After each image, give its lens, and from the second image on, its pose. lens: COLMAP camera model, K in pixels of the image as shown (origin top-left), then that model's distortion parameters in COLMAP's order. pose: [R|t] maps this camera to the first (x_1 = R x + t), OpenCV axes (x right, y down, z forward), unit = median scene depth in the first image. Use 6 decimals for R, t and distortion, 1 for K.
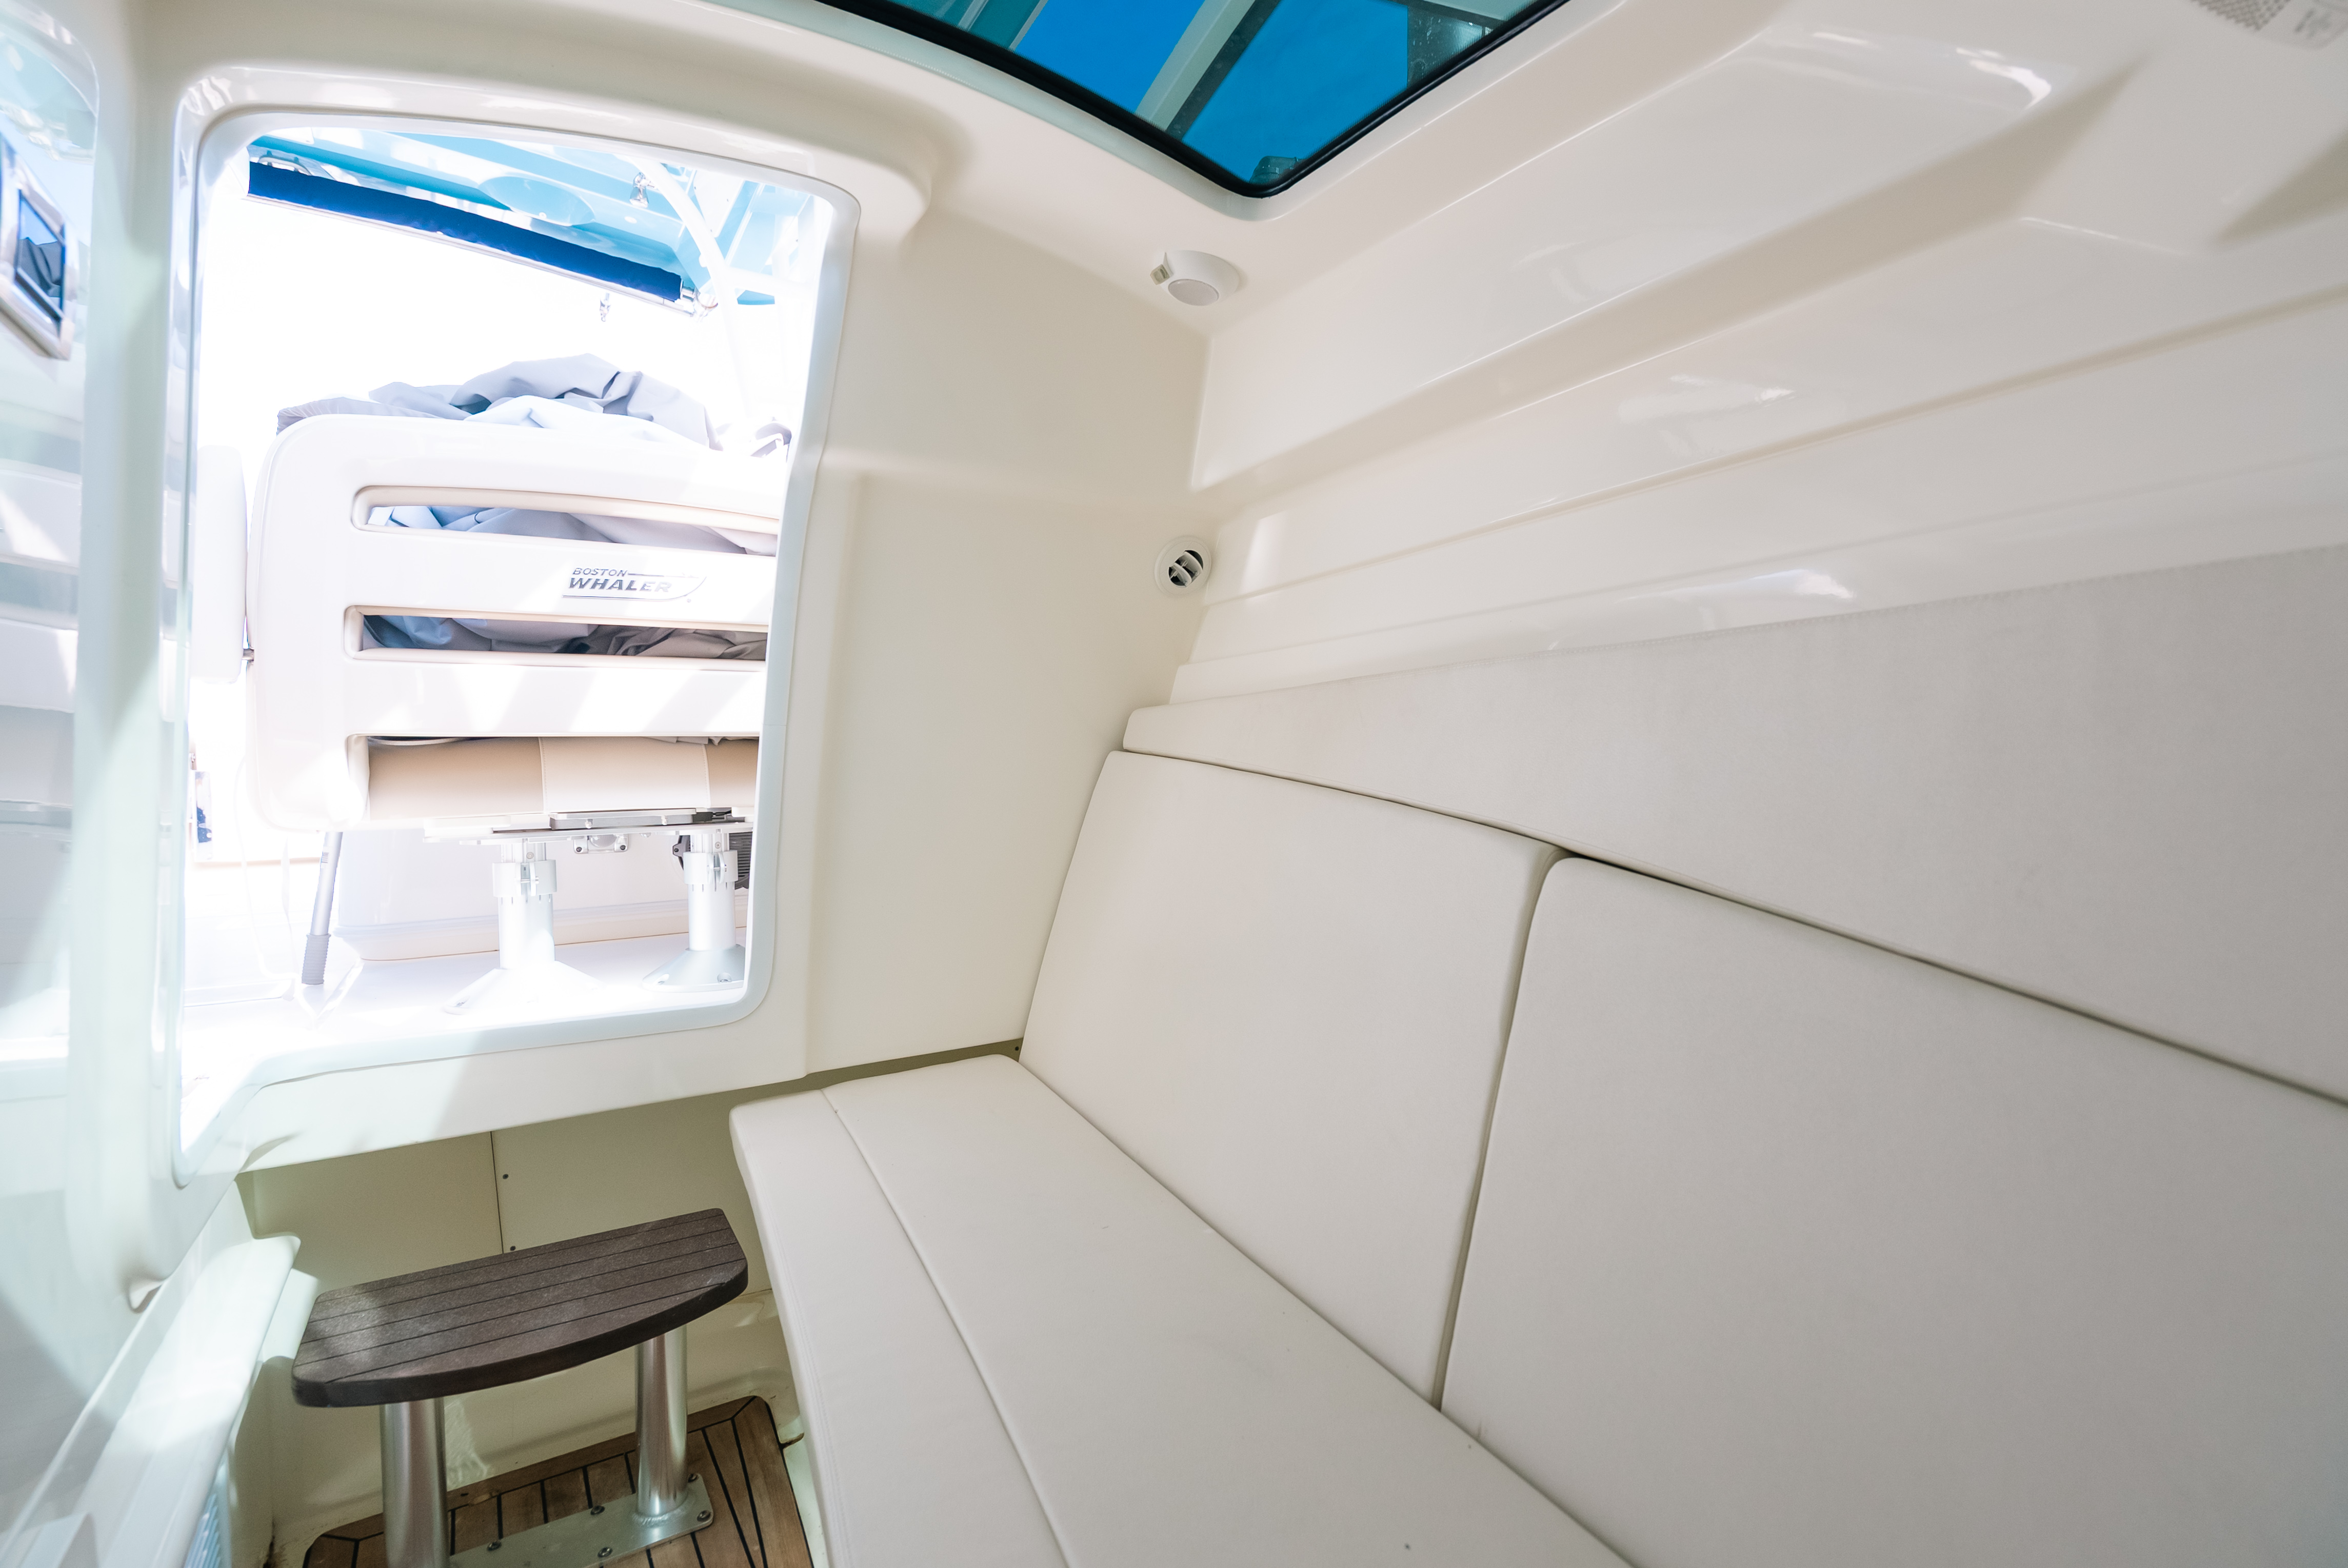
lens RADIAL K [[1060.4, 0, 1168.9], [0, 1060.4, 786.9], [0, 0, 1]] dist [-0.008103, 0.002966]
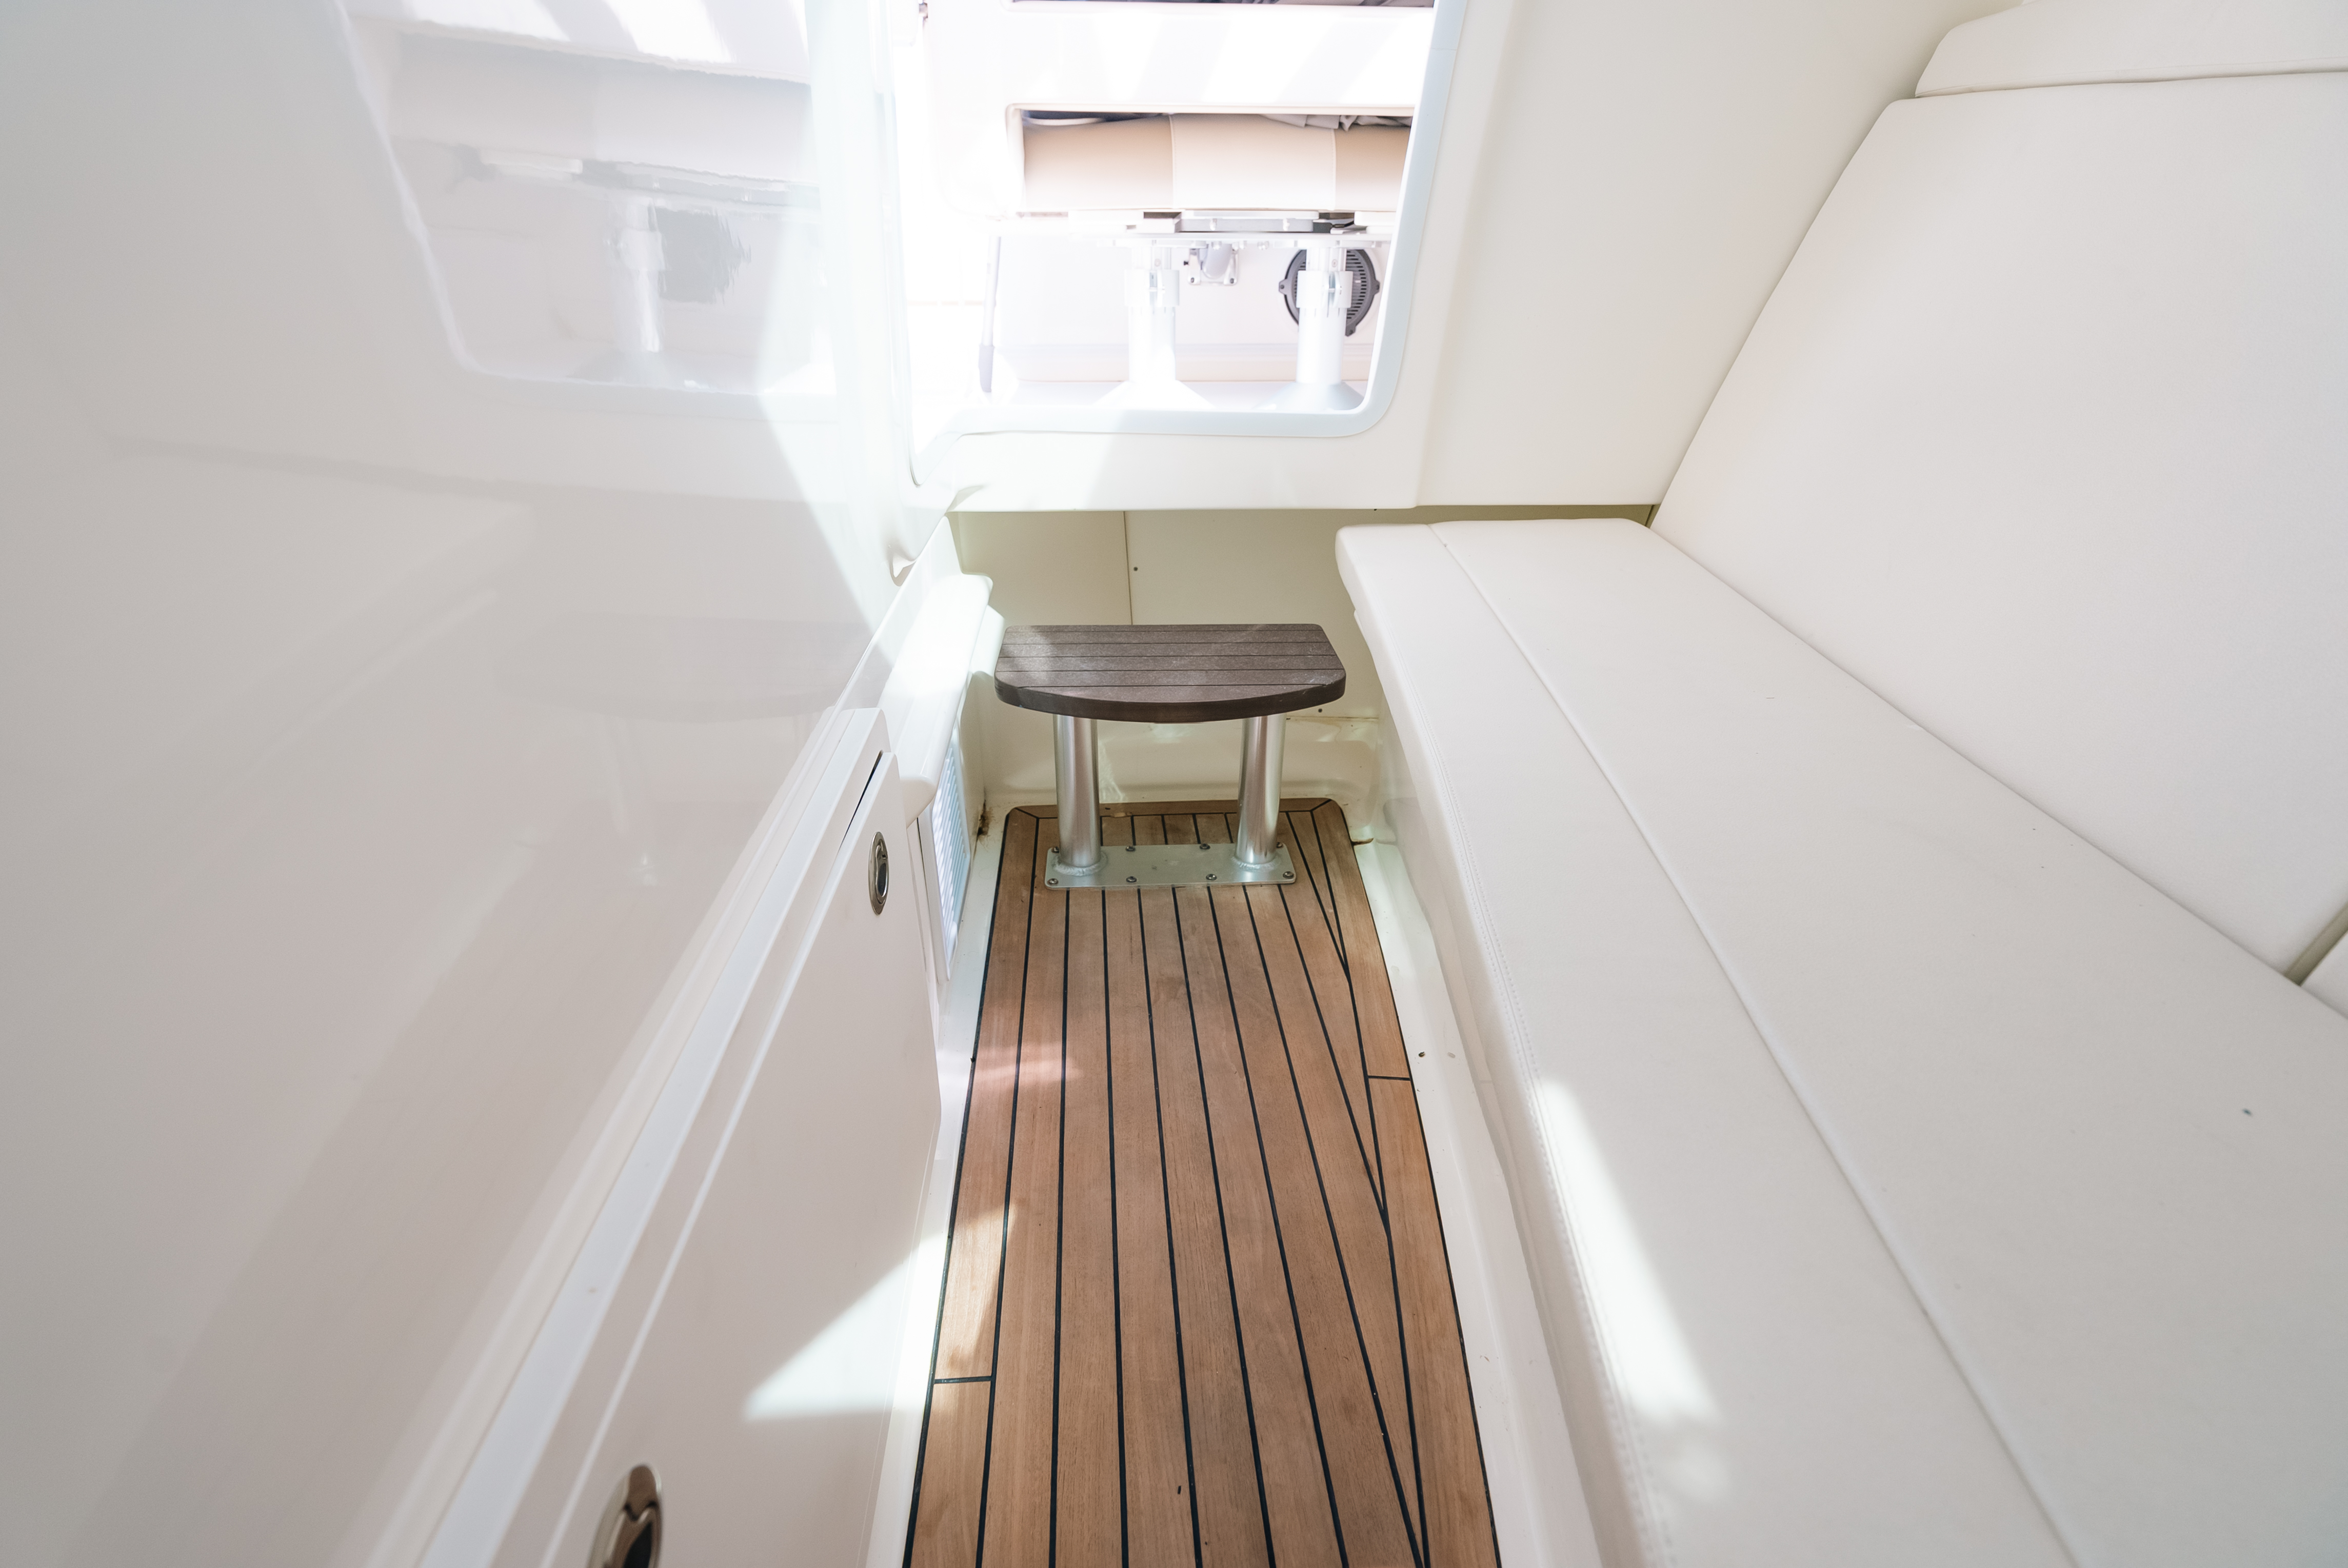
lens RADIAL K [[1060.4, 0, 1175.2], [0, 1060.4, 783.7], [0, 0, 1]] dist [-0.008103, 0.002966]
pose [[0.875380, 0.234688, -0.422648, -0.084743], [-0.033412, 0.901540, 0.431404, 0.109798], [0.482279, -0.363521, 0.797031, 0.065972]]
